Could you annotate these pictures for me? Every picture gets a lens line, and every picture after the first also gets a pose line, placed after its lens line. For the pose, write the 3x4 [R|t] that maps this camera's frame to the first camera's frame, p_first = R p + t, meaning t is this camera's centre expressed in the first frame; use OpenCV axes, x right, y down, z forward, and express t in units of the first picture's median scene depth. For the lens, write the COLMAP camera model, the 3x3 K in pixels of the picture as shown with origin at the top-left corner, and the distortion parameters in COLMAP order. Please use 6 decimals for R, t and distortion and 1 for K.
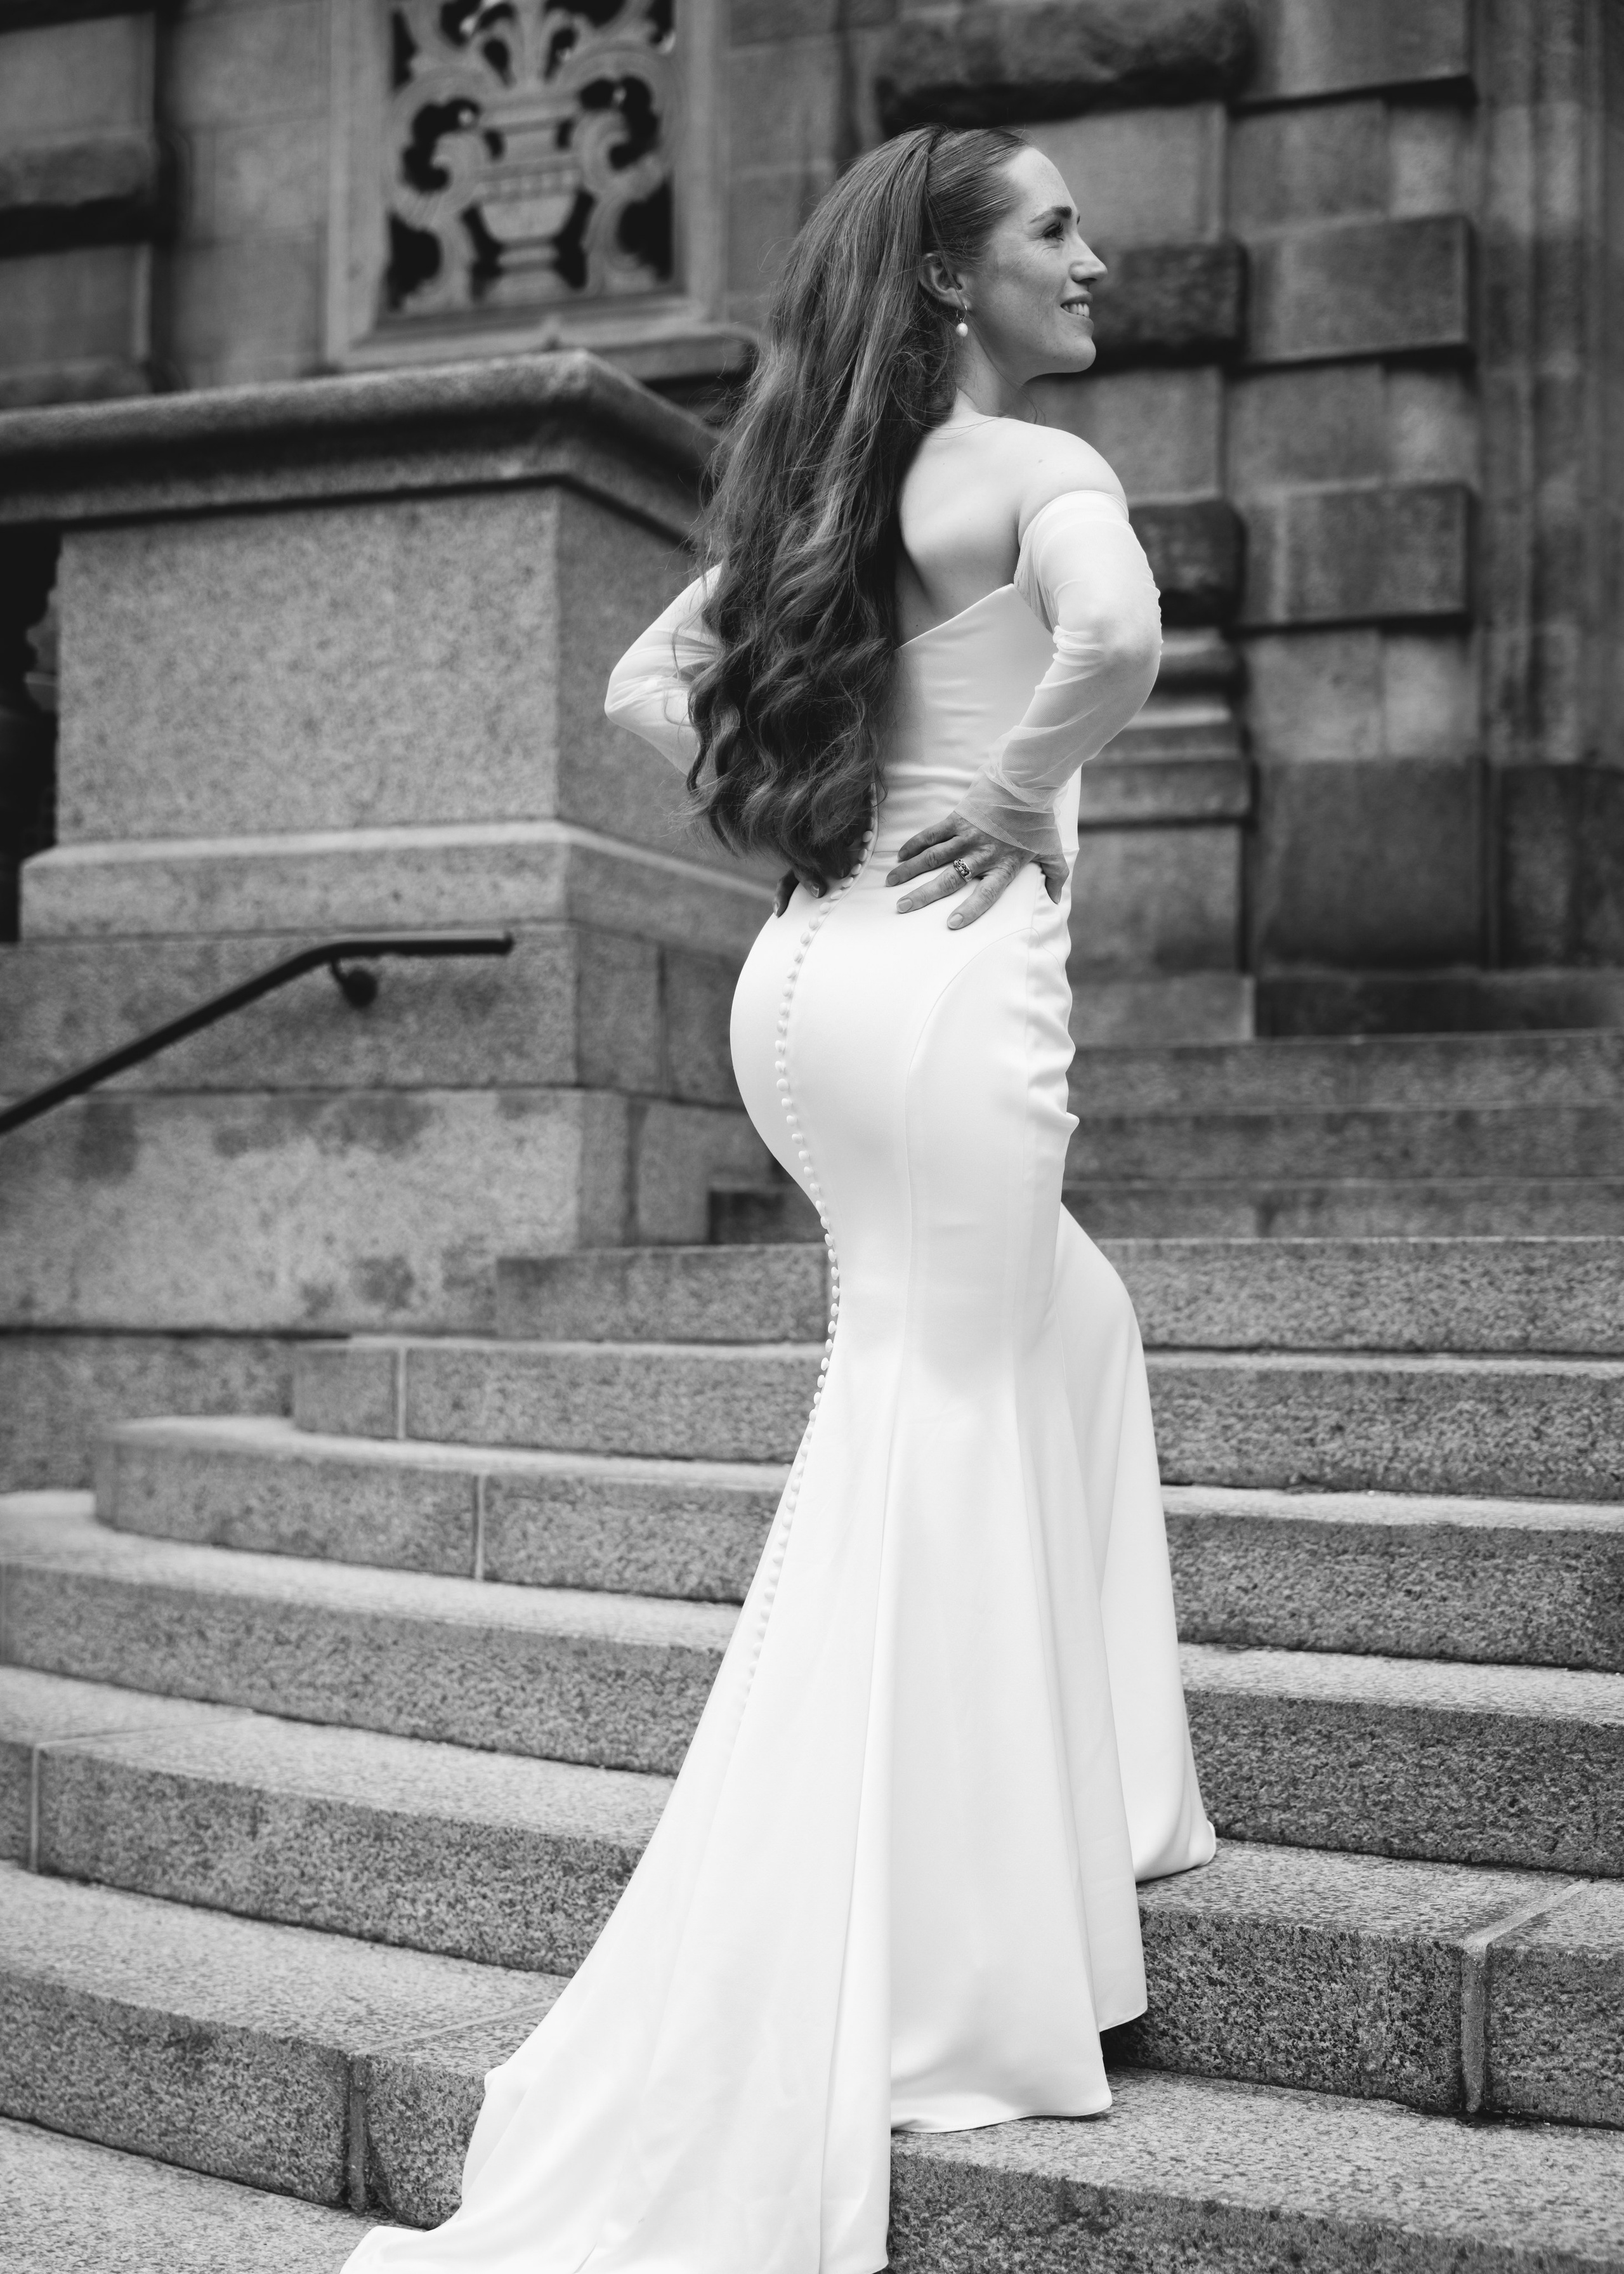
lens RADIAL K [[3277.3, 0, 803.7], [0, 3277.3, 1173.9], [0, 0, 1]] dist [0.020645, 0.012417]
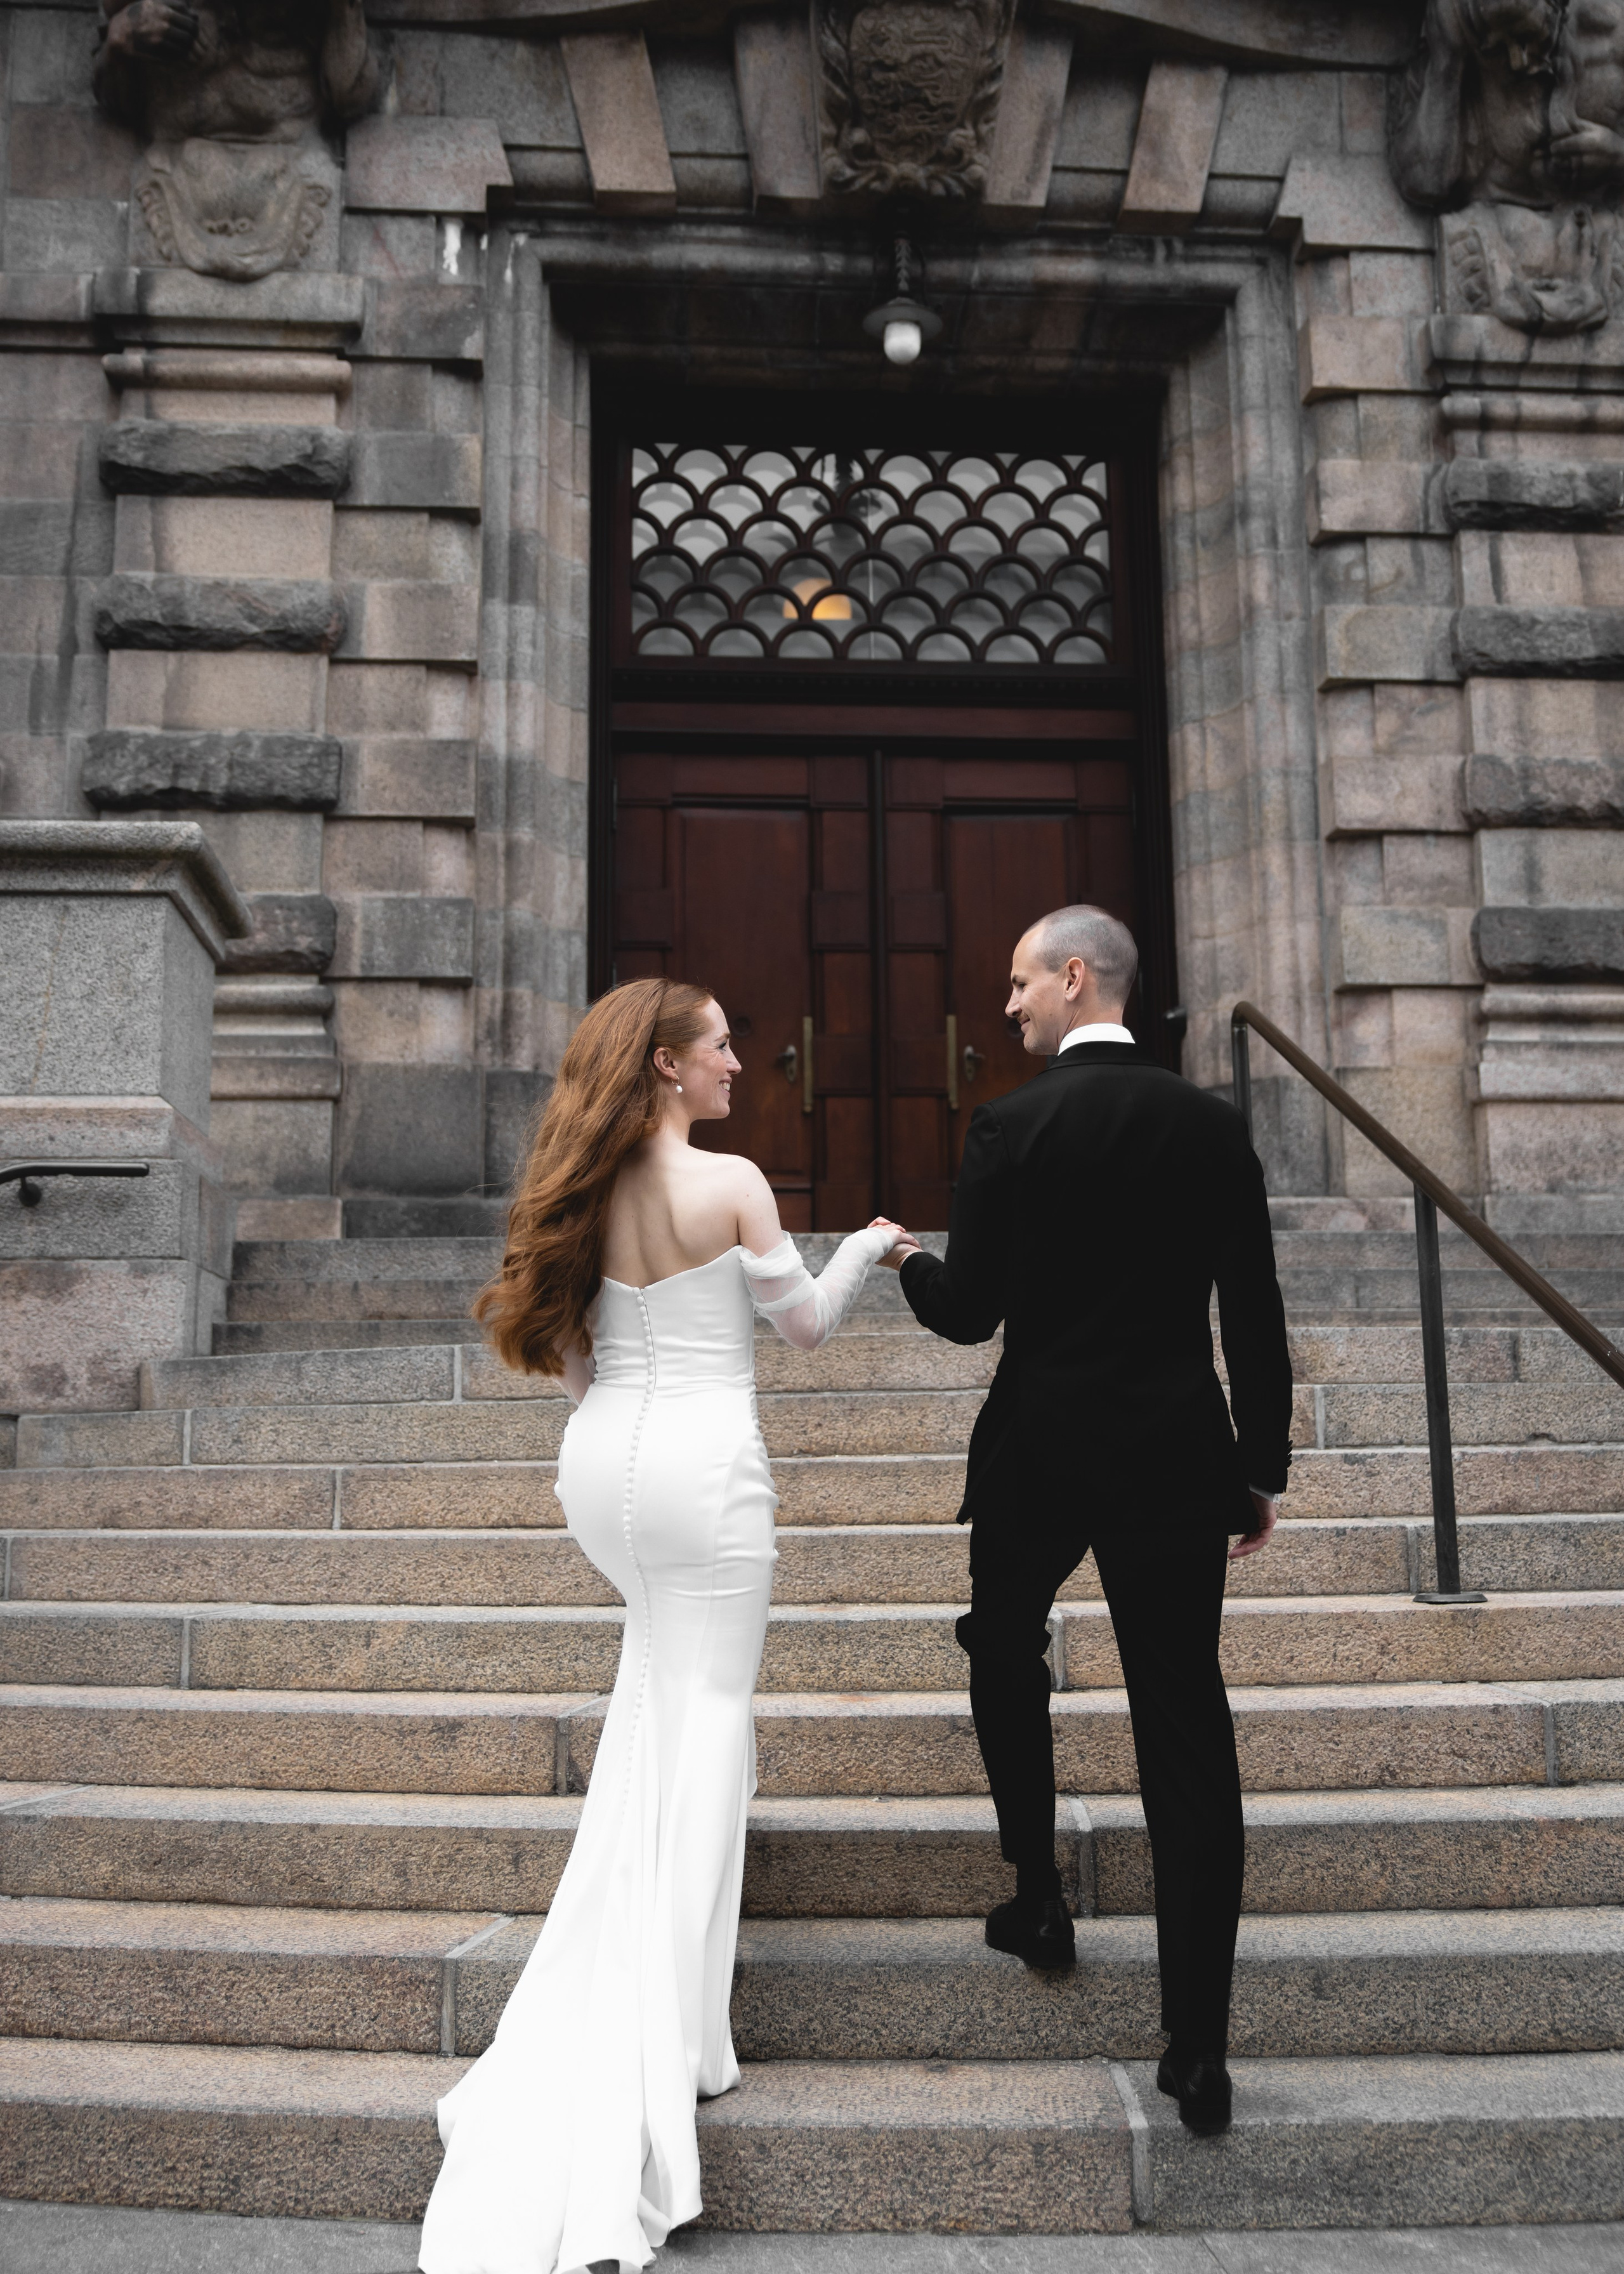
lens RADIAL K [[2472.0, 0, 761.3], [0, 2472.0, 931.8], [0, 0, 1]] dist [-0.000485, 0.019372]
pose [[0.889908, 0.071803, 0.450453, -0.511267], [0.004421, 0.986128, -0.165926, 0.025740], [-0.456119, 0.149650, 0.877246, -0.337251]]
